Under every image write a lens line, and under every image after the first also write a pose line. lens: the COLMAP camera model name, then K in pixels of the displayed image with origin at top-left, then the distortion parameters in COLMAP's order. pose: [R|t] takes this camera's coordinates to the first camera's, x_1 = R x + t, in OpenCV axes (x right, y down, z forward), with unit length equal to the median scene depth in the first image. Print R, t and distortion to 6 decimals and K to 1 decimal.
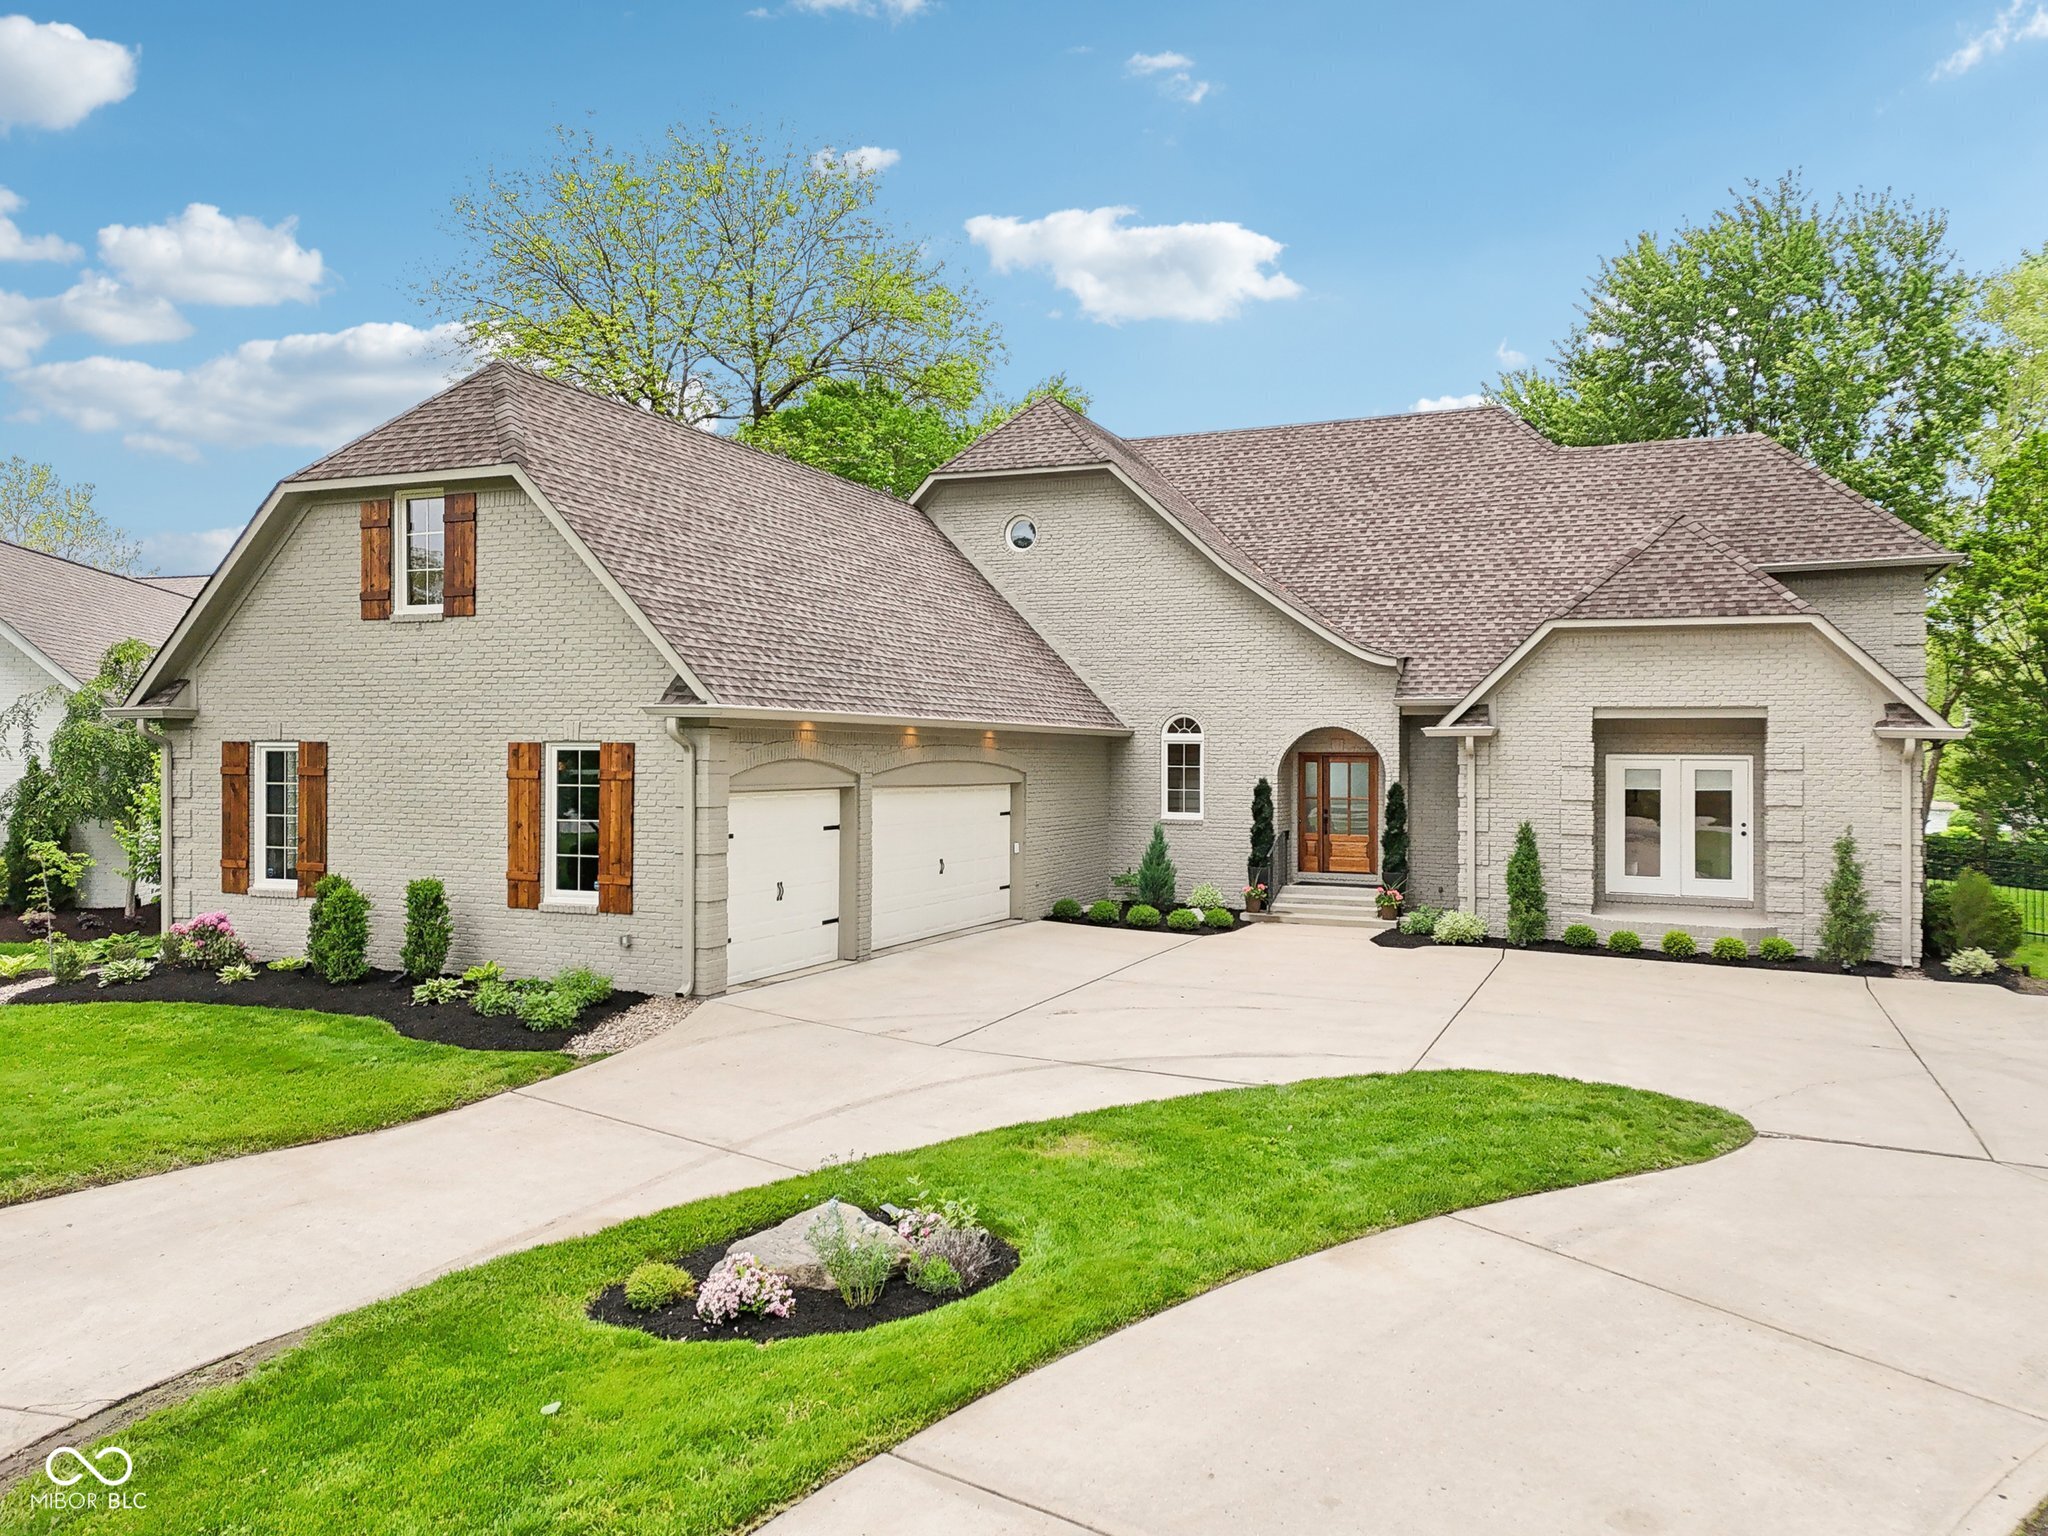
lens RADIAL K [[1522.3, 0, 1019.4], [0, 1522.3, 751.1], [0, 0, 1]] dist [0.079383, -0.091416]
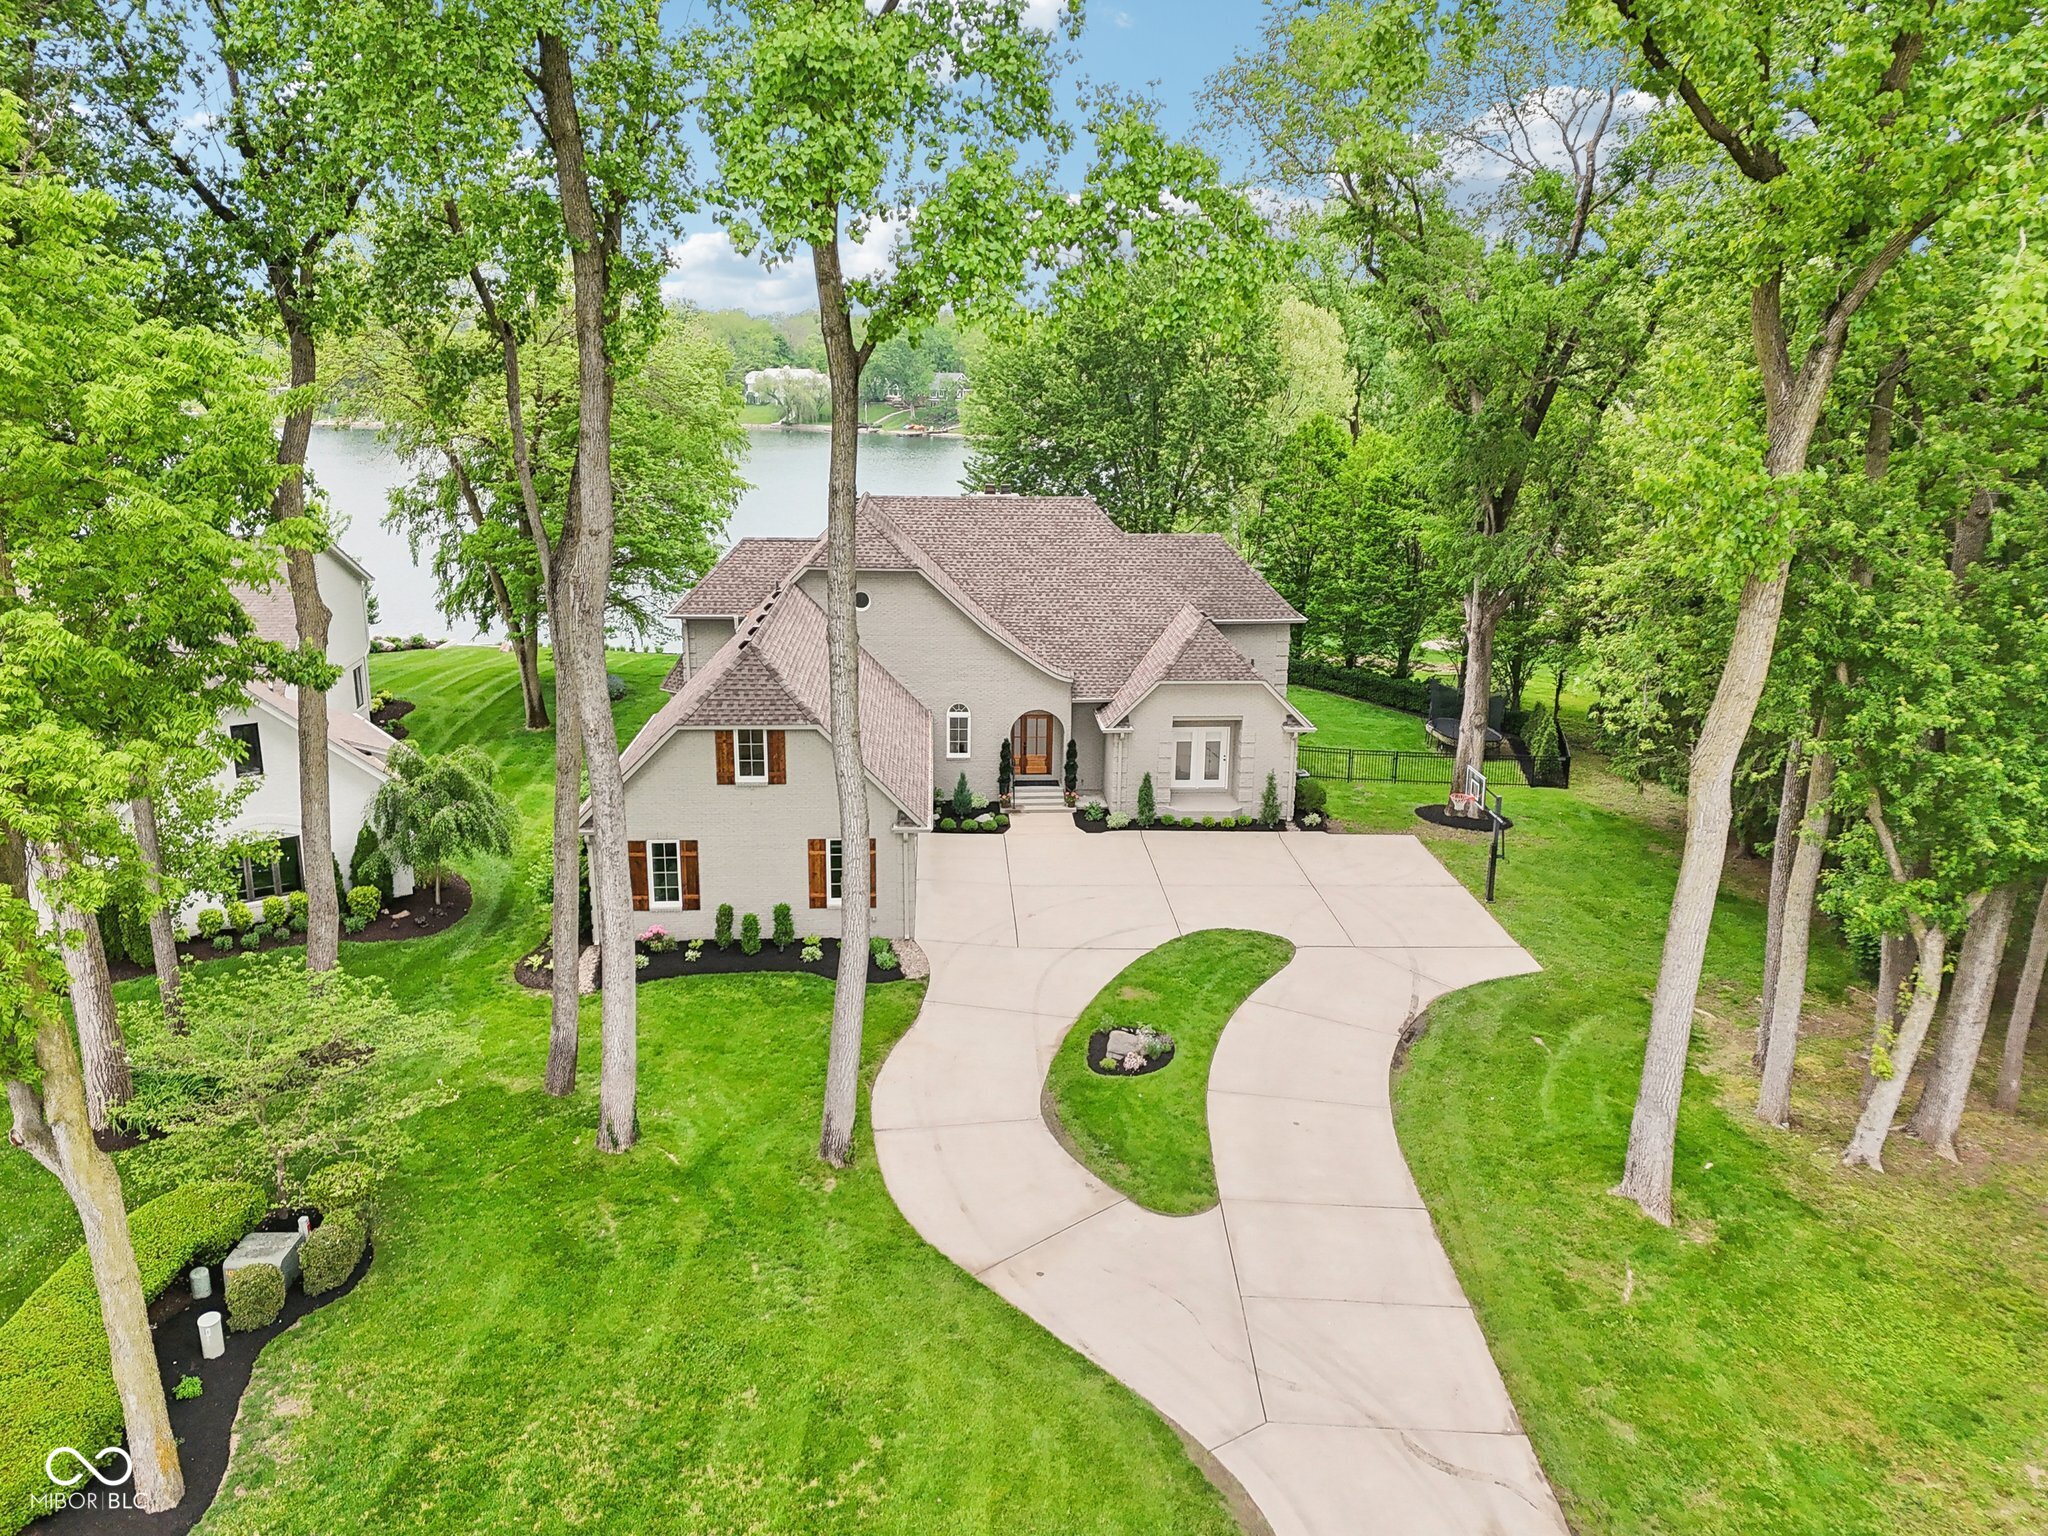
lens RADIAL K [[1505.0, 0, 1027.5], [0, 1505.0, 770.0], [0, 0, 1]] dist [0.093351, -0.086699]
pose [[0.892576, -0.115380, 0.435885, -0.750374], [-0.008119, 0.962437, 0.271385, -0.530808], [-0.450824, -0.245771, 0.858111, -0.761716]]
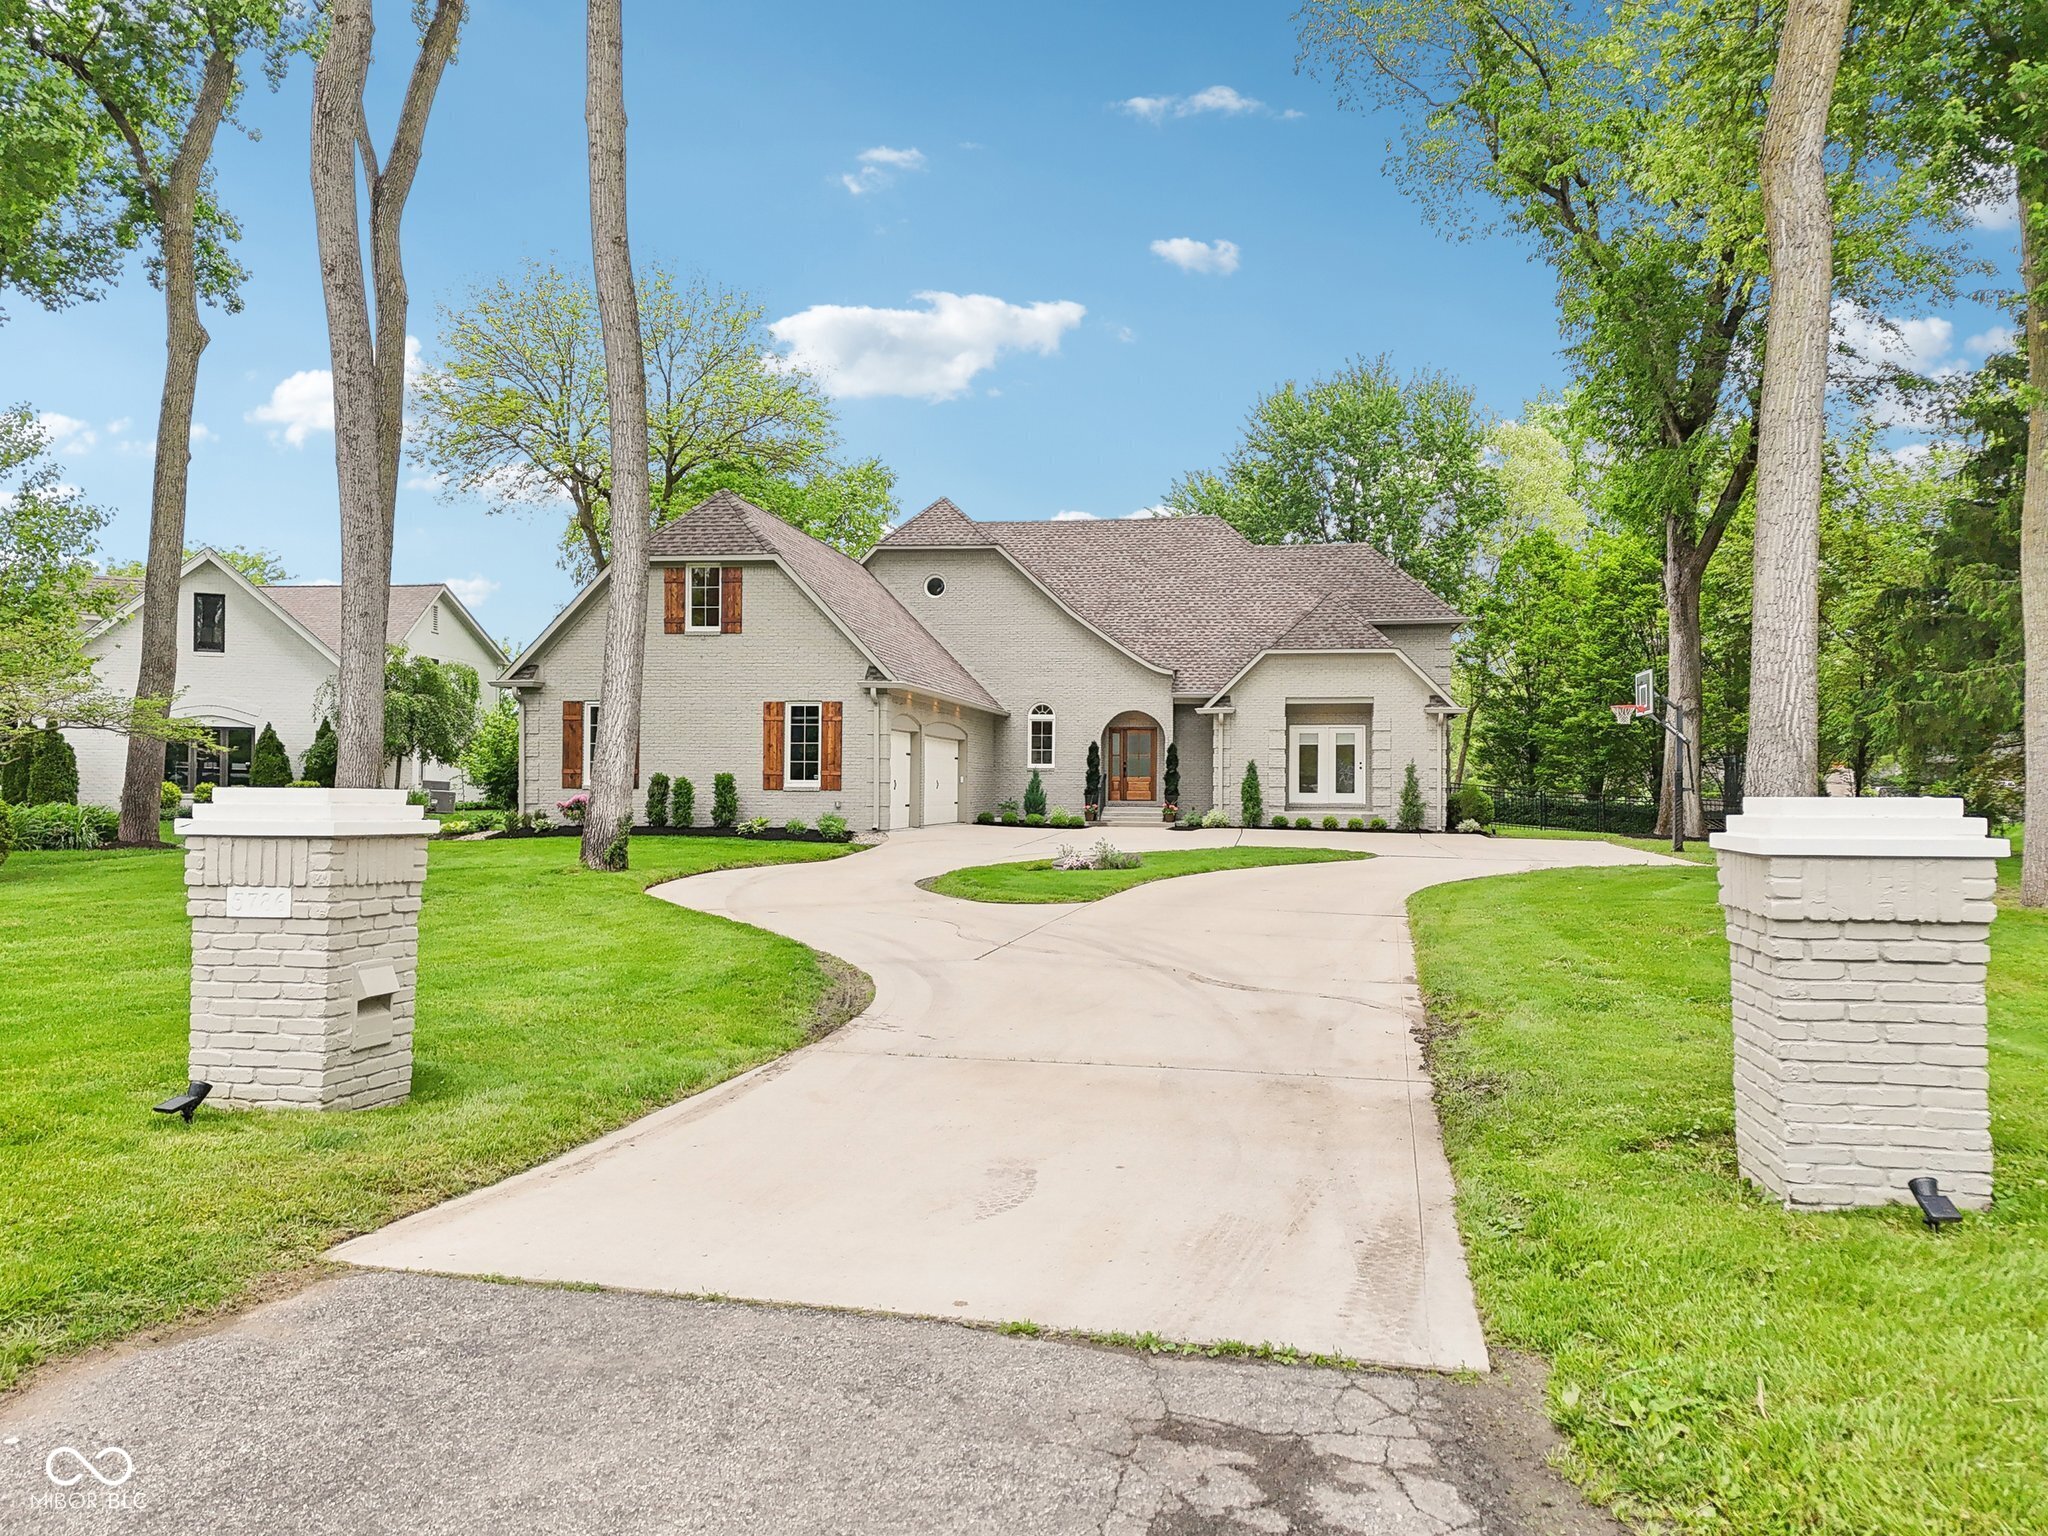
lens RADIAL K [[1523.7, 0, 1025.6], [0, 1523.7, 772.3], [0, 0, 1]] dist [0.096809, -0.099097]
pose [[0.970061, 0.001770, 0.242856, -0.358566], [-0.001073, 0.999995, -0.003000, 0.064793], [-0.242860, 0.002649, 0.970058, -0.667856]]
